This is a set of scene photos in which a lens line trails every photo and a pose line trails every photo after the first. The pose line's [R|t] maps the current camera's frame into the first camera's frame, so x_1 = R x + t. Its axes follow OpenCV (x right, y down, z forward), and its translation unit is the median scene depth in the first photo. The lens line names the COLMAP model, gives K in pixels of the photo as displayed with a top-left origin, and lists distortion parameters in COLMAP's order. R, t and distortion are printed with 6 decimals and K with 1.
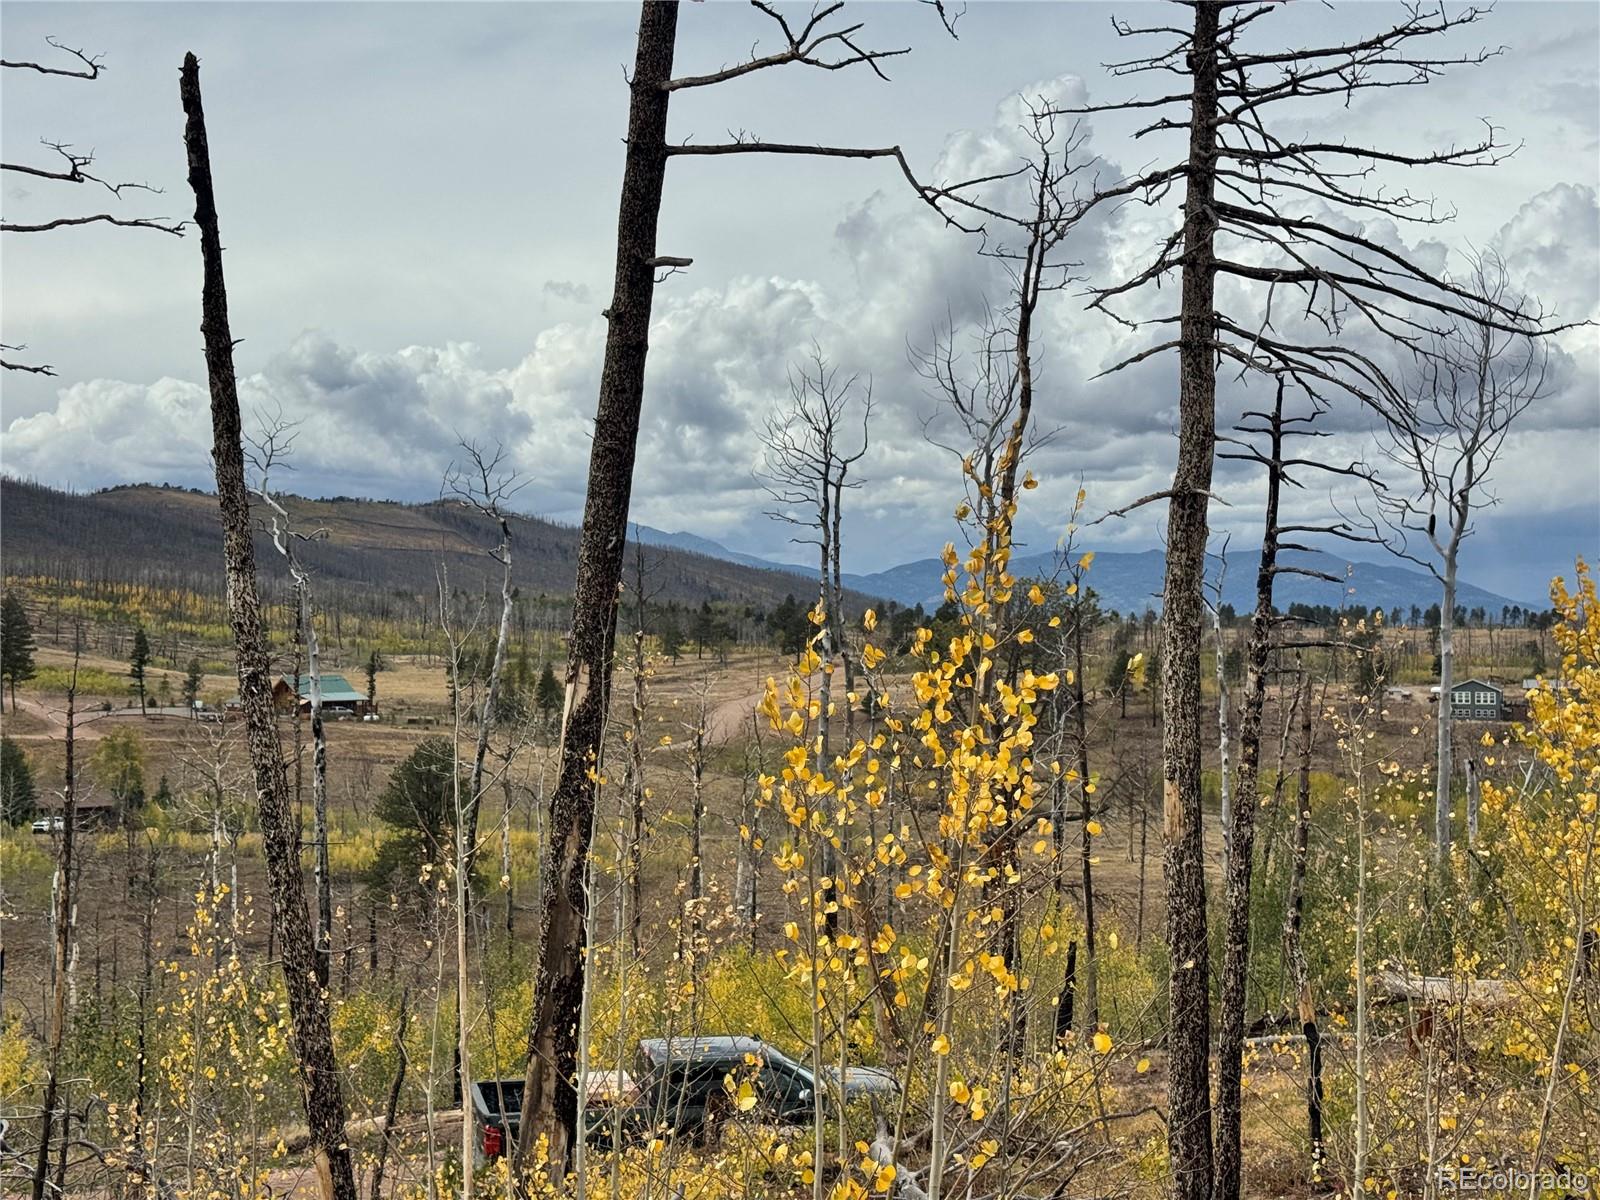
lens RADIAL K [[2211.9, 0, 805.0], [0, 2211.9, 604.7], [0, 0, 1]] dist [0.161502, 0.000000]
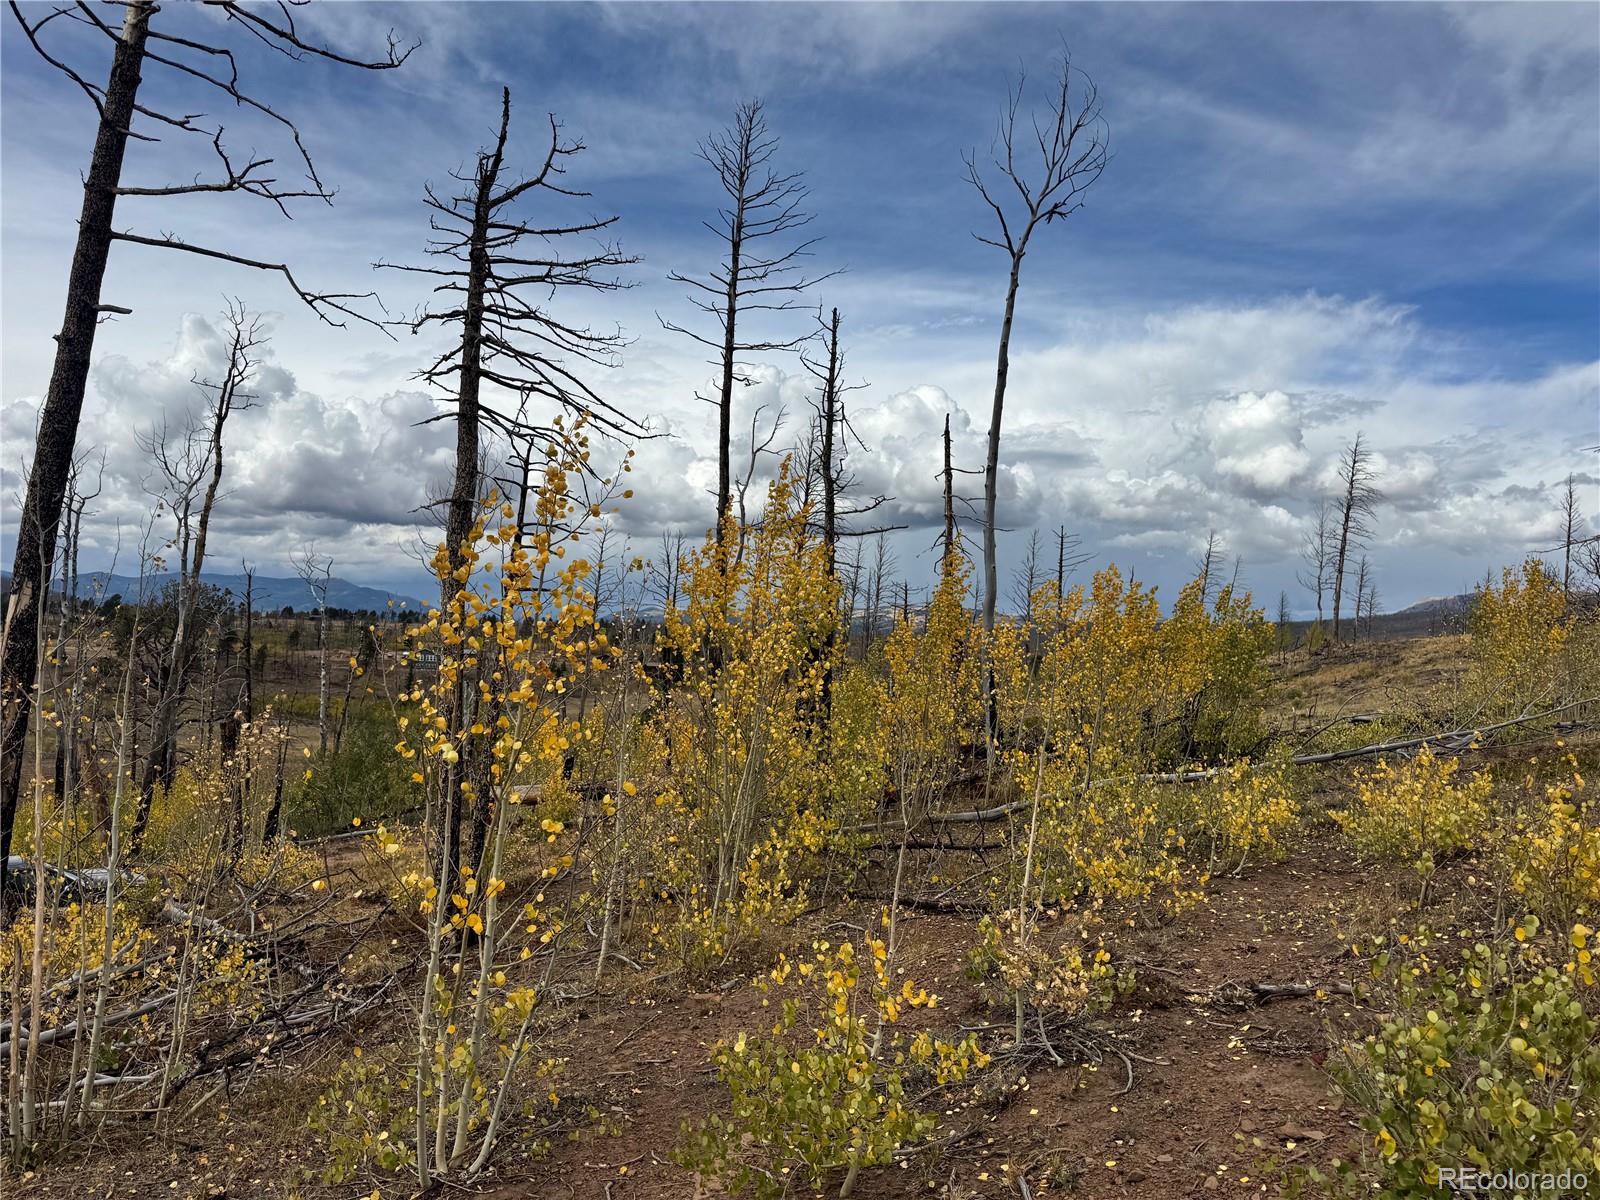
lens RADIAL K [[1124.6, 0, 788.5], [0, 1124.6, 600.7], [0, 0, 1]] dist [0.047956, -0.049607]
pose [[0.825328, 0.043795, 0.562953, -0.106084], [-0.038908, 0.999029, -0.020678, 0.034957], [-0.563312, -0.004838, 0.826230, 0.131725]]
